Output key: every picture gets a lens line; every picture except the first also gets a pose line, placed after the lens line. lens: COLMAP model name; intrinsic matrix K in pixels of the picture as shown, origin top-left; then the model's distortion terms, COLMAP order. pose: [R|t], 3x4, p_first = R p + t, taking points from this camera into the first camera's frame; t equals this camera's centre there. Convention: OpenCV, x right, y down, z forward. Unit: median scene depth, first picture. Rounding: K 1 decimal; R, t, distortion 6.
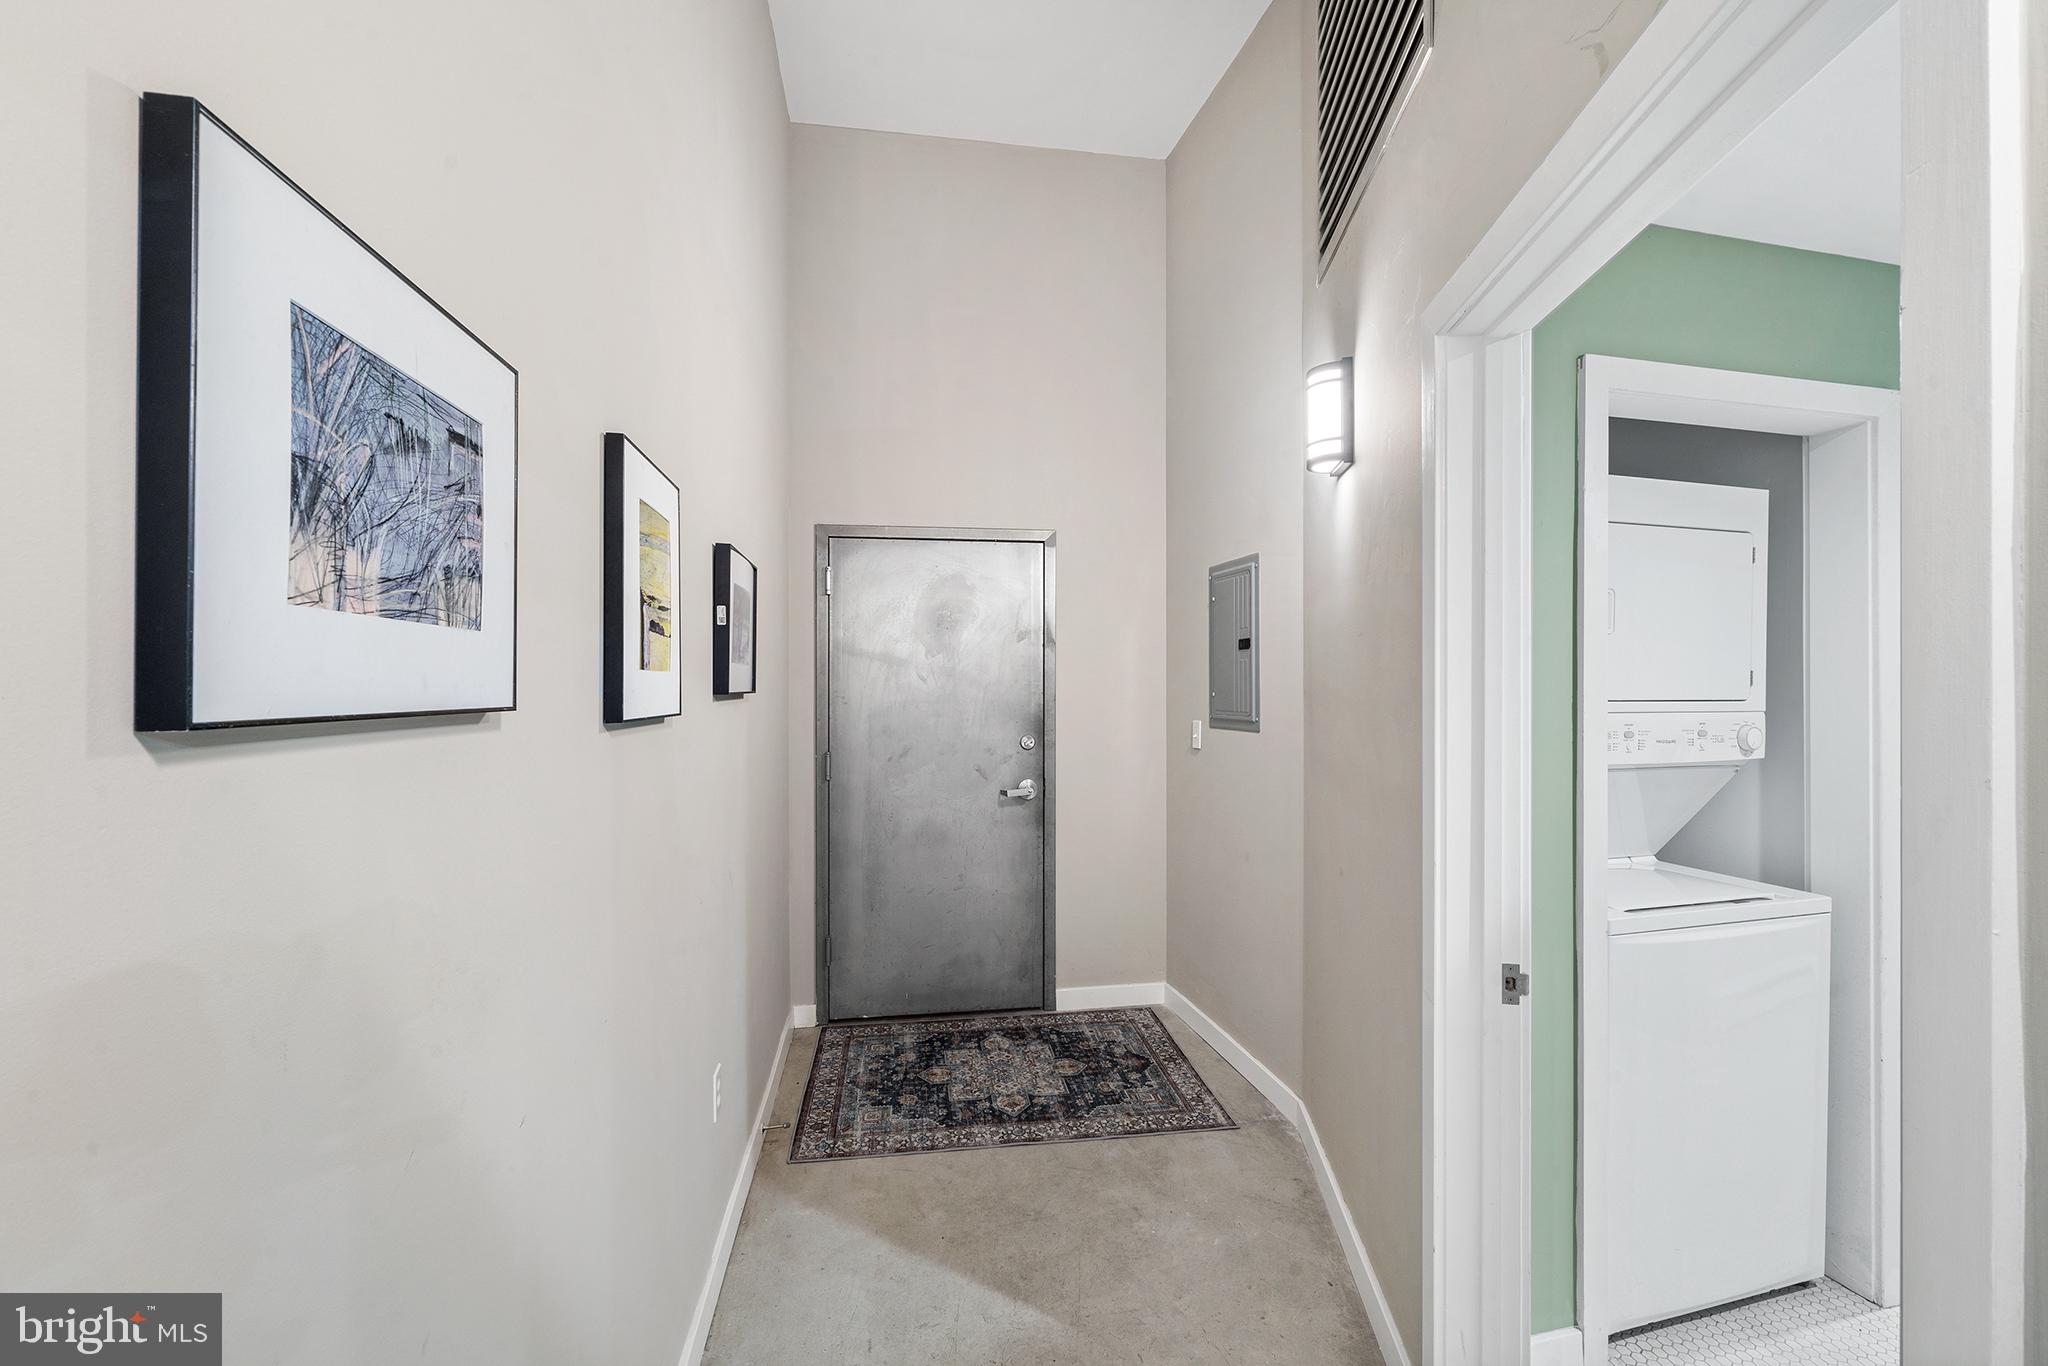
lens RADIAL K [[817.9, 0, 1020.5], [0, 817.9, 684.2], [0, 0, 1]] dist [-0.001844, -0.000472]
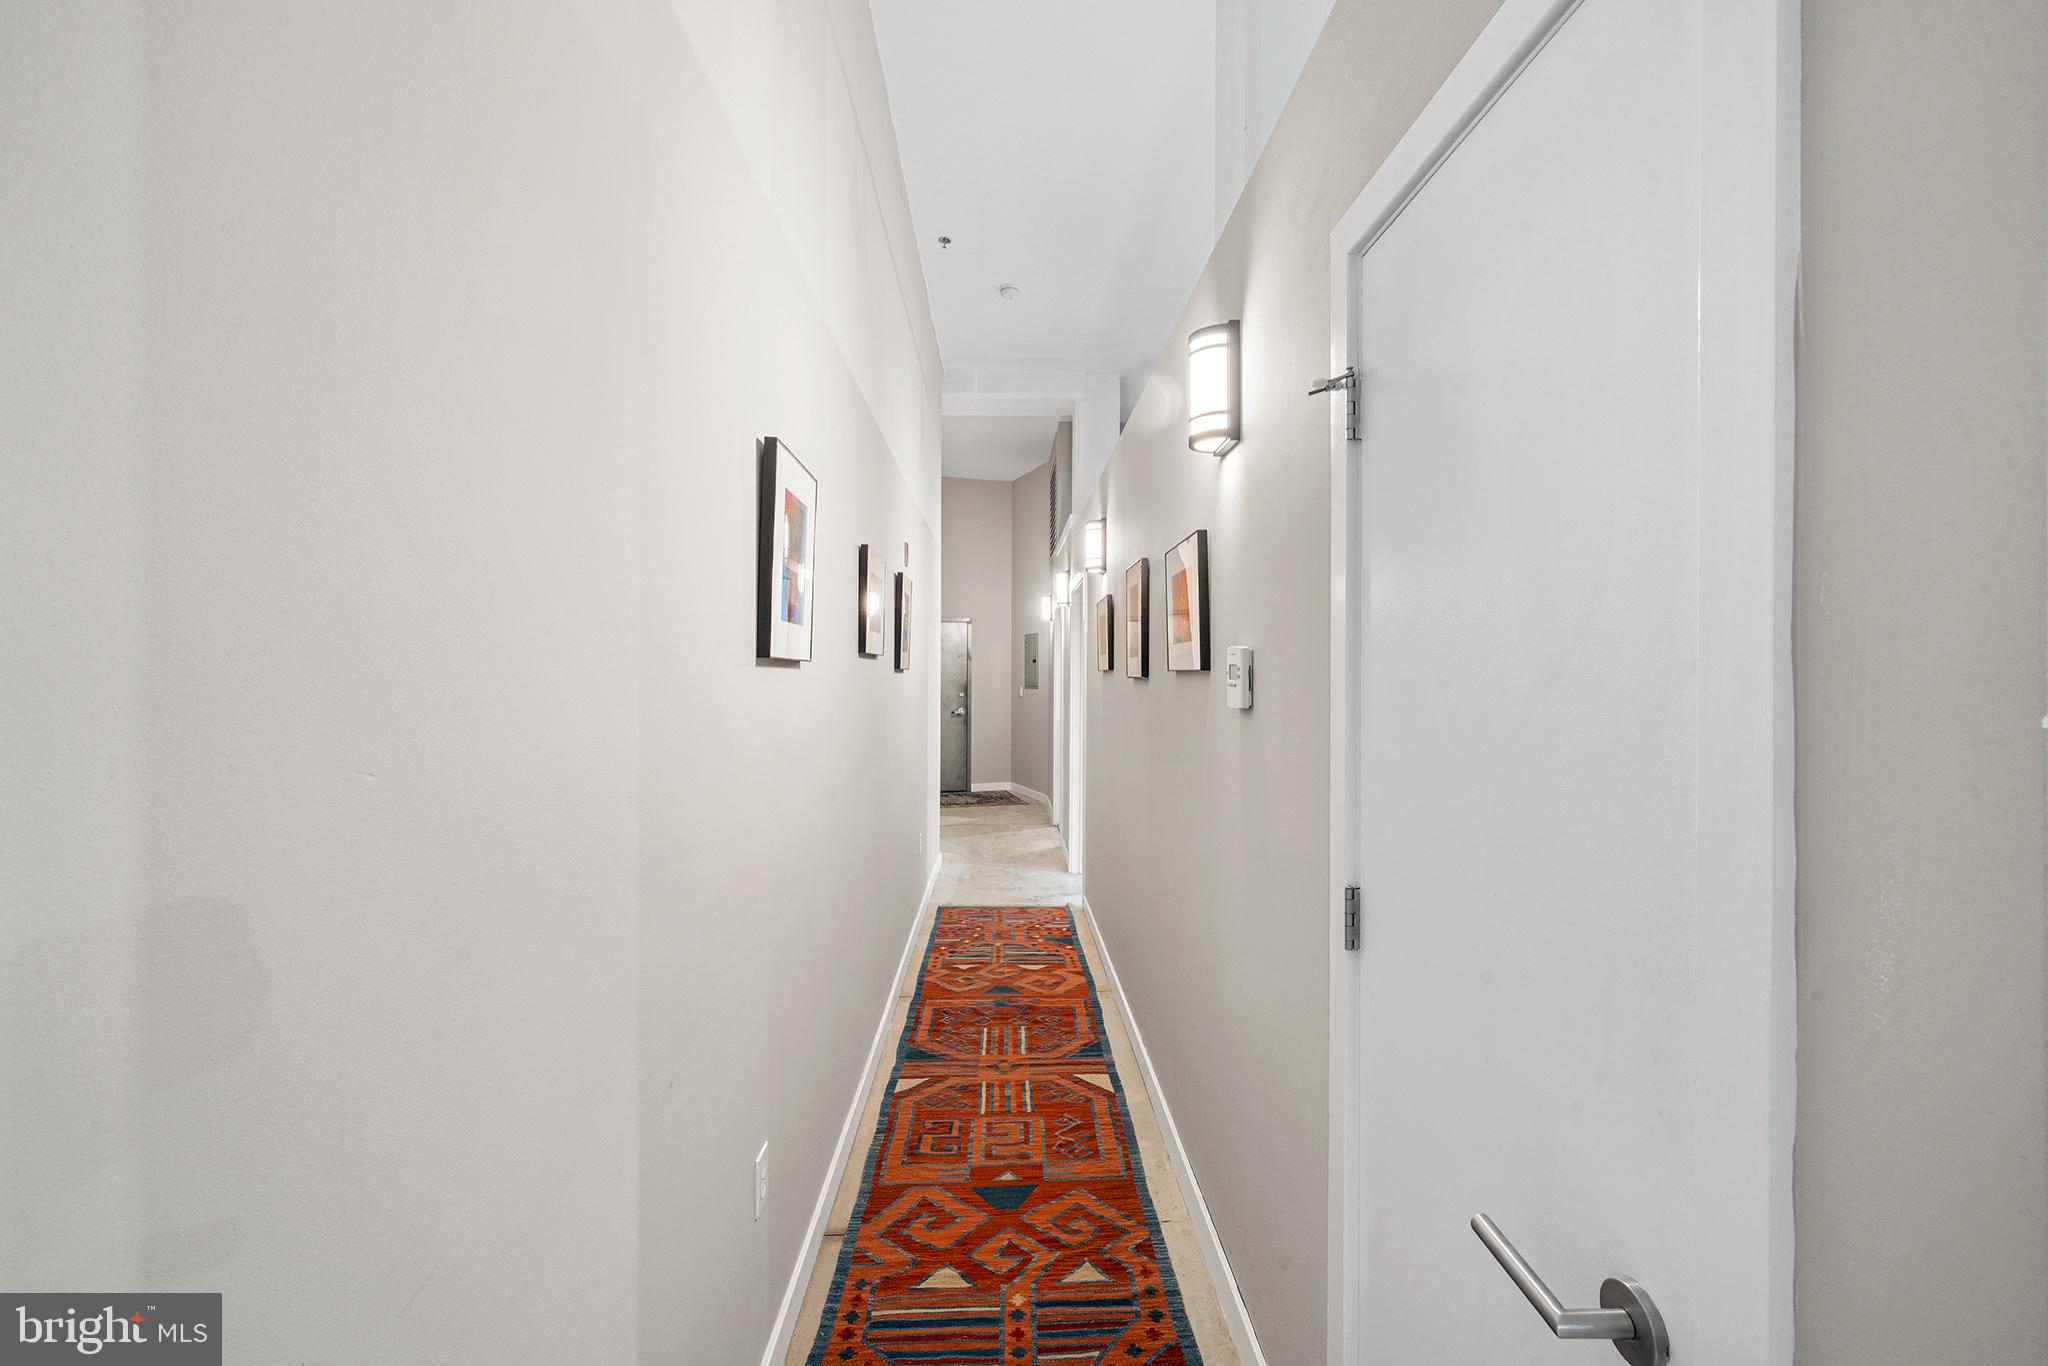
lens RADIAL K [[817.9, 0, 1025.1], [0, 817.9, 674.7], [0, 0, 1]] dist [-0.001844, -0.000472]
pose [[0.986690, 0.005745, 0.162513, -0.793923], [-0.006182, 0.999979, 0.002183, -0.012610], [-0.162497, -0.003159, 0.986704, -6.149879]]
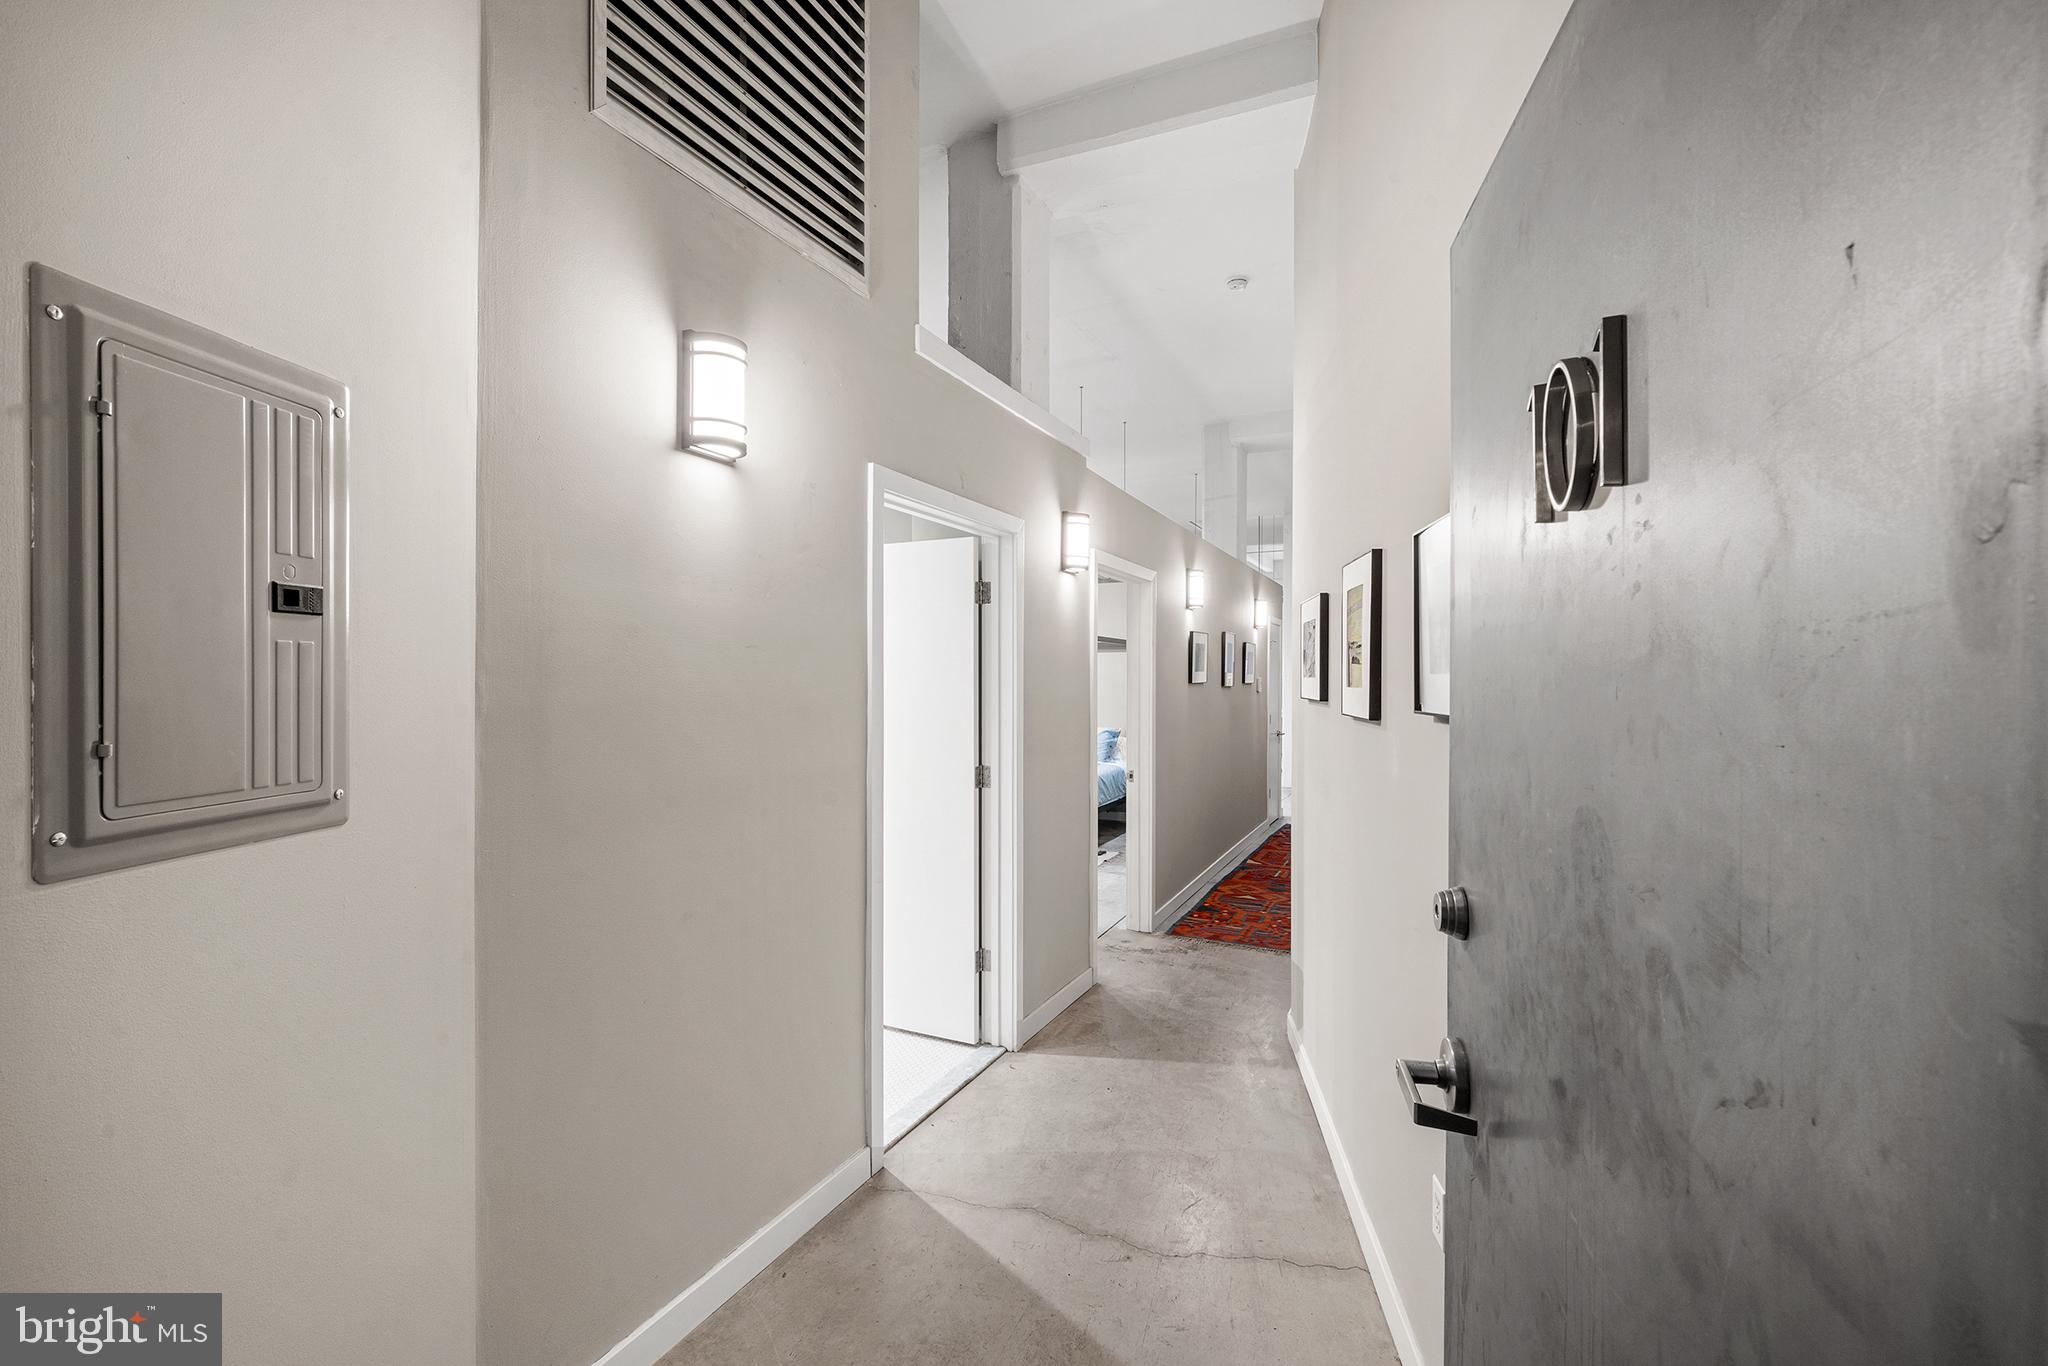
lens RADIAL K [[861.8, 0, 1026.9], [0, 861.8, 681.6], [0, 0, 1]] dist [-0.000311, -0.000220]
pose [[-0.951633, -0.001857, 0.307232, -0.473706], [-0.001680, 0.999998, 0.000841, -0.038041], [-0.307233, 0.000284, -0.951634, 3.707363]]
